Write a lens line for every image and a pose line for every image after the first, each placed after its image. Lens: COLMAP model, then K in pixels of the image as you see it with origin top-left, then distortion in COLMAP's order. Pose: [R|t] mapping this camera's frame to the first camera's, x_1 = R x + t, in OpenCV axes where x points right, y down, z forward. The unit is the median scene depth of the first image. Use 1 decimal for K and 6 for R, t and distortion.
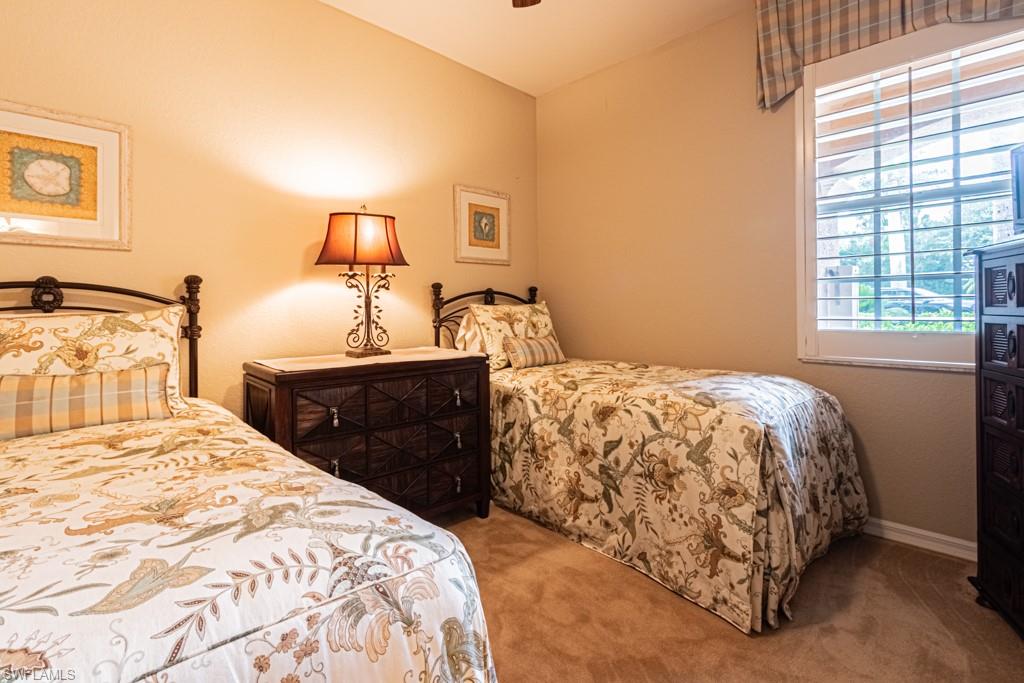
lens RADIAL K [[455.4, 0, 513.0], [0, 455.4, 323.0], [0, 0, 1]] dist [0.001280, -0.000078]
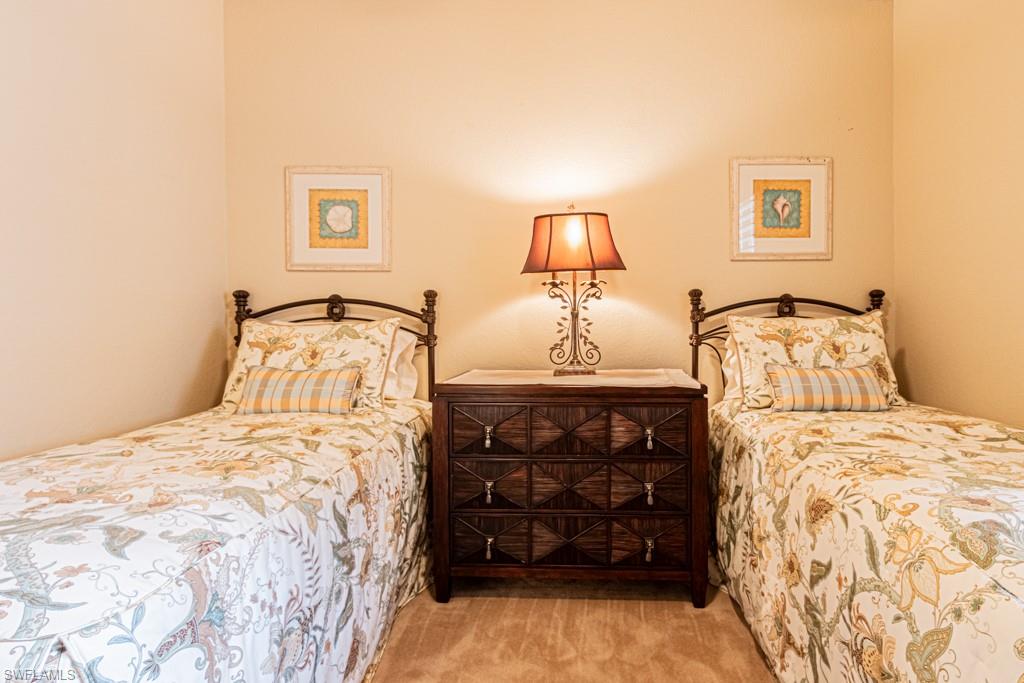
lens RADIAL K [[491.3, 0, 512.0], [0, 491.3, 341.5], [0, 0, 1]] dist [0.001462, -0.000606]
pose [[0.743780, 0.036986, -0.667400, 0.240302], [-0.029393, 0.999312, 0.022623, -0.010372], [0.667778, 0.002791, 0.744355, 0.218433]]
